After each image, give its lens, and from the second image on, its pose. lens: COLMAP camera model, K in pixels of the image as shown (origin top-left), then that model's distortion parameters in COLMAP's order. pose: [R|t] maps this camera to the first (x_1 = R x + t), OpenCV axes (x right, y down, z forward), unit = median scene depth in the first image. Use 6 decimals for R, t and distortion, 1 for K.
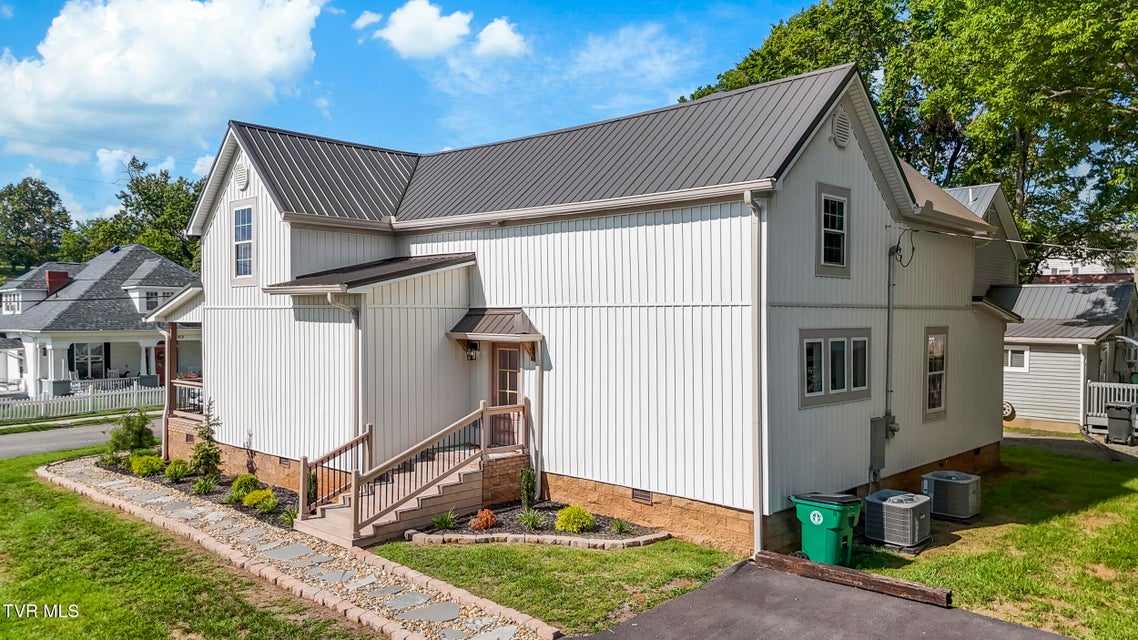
lens RADIAL K [[855.9, 0, 573.8], [0, 855.9, 321.8], [0, 0, 1]] dist [0.012921, -0.038303]
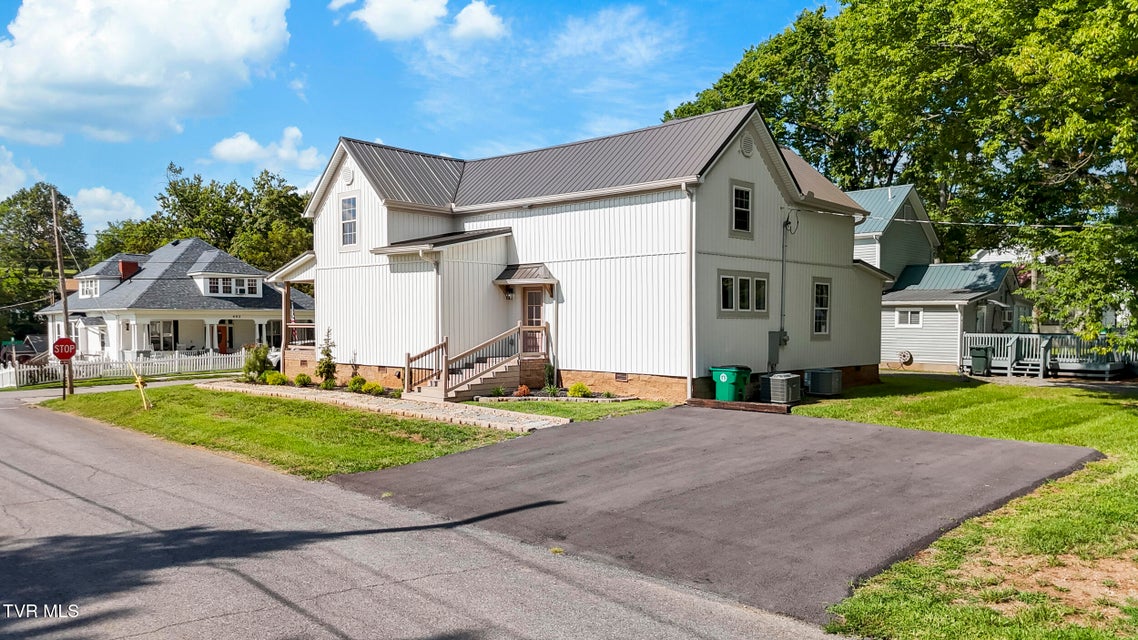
lens RADIAL K [[855.9, 0, 579.5], [0, 855.9, 345.9], [0, 0, 1]] dist [0.012921, -0.038303]
pose [[0.999956, 0.000165, 0.009351, -0.010722], [-0.000353, 0.999799, 0.020071, 0.091226], [-0.009346, -0.020073, 0.999755, -0.468392]]
